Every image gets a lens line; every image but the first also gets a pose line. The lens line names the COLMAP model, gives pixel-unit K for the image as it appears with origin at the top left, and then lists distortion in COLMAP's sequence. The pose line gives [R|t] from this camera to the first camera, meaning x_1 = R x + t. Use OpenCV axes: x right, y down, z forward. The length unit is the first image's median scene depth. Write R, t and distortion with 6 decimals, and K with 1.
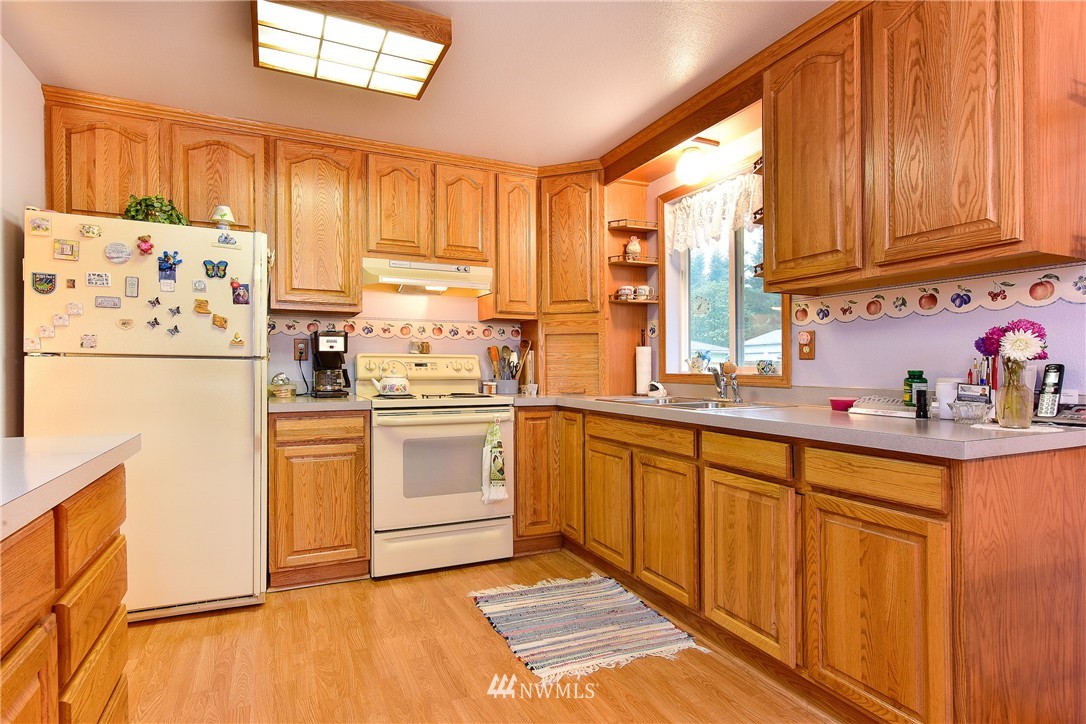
lens RADIAL K [[577.8, 0, 522.8], [0, 577.8, 366.8], [0, 0, 1]] dist [0.006590, -0.005502]
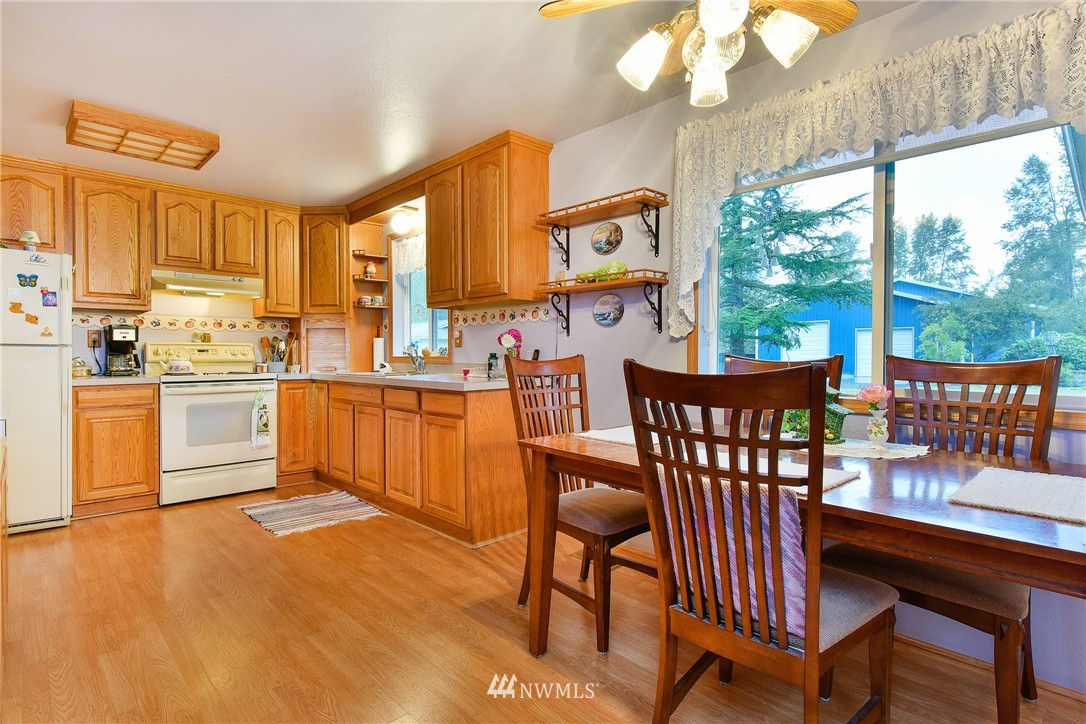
lens RADIAL K [[577.8, 0, 543.1], [0, 577.8, 351.5], [0, 0, 1]] dist [0.006590, -0.005502]
pose [[0.943284, -0.001516, 0.331984, 0.138615], [0.002809, 0.999990, -0.003417, 0.005991], [-0.331976, 0.004156, 0.943279, -0.592192]]
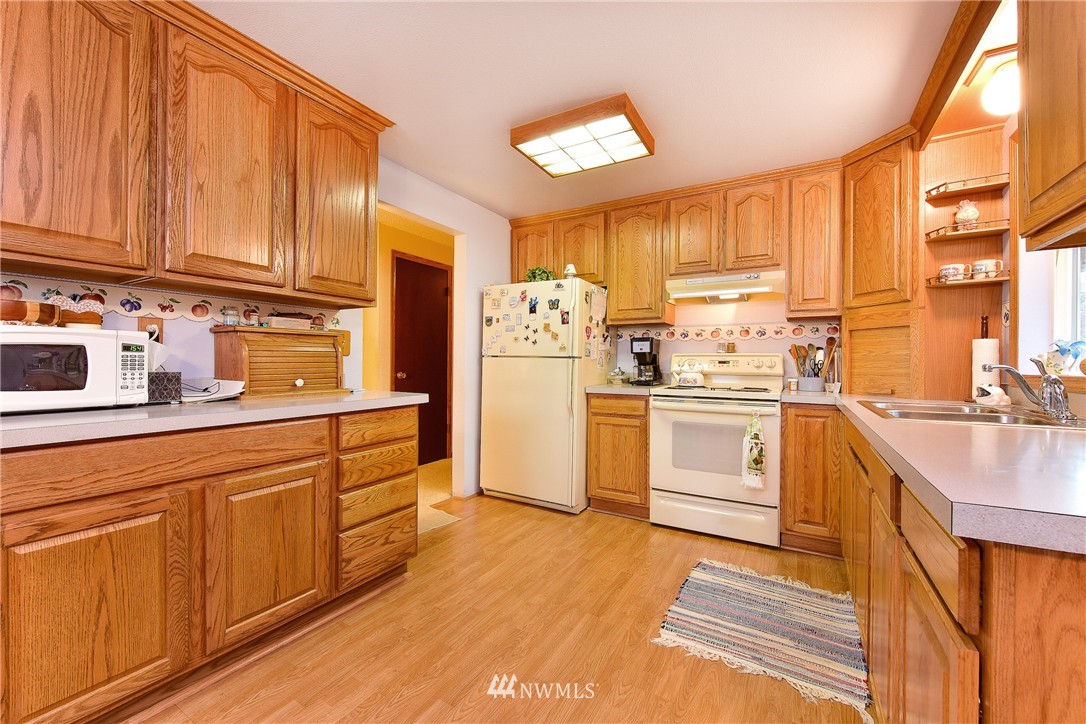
lens RADIAL K [[435.4, 0, 537.7], [0, 435.4, 362.4], [0, 0, 1]] dist [-0.001401, -0.000881]
pose [[0.570532, 0.001671, -0.821274, 0.407900], [-0.005761, 0.999981, -0.001967, 0.001084], [0.821255, 0.005854, 0.570531, 0.212549]]
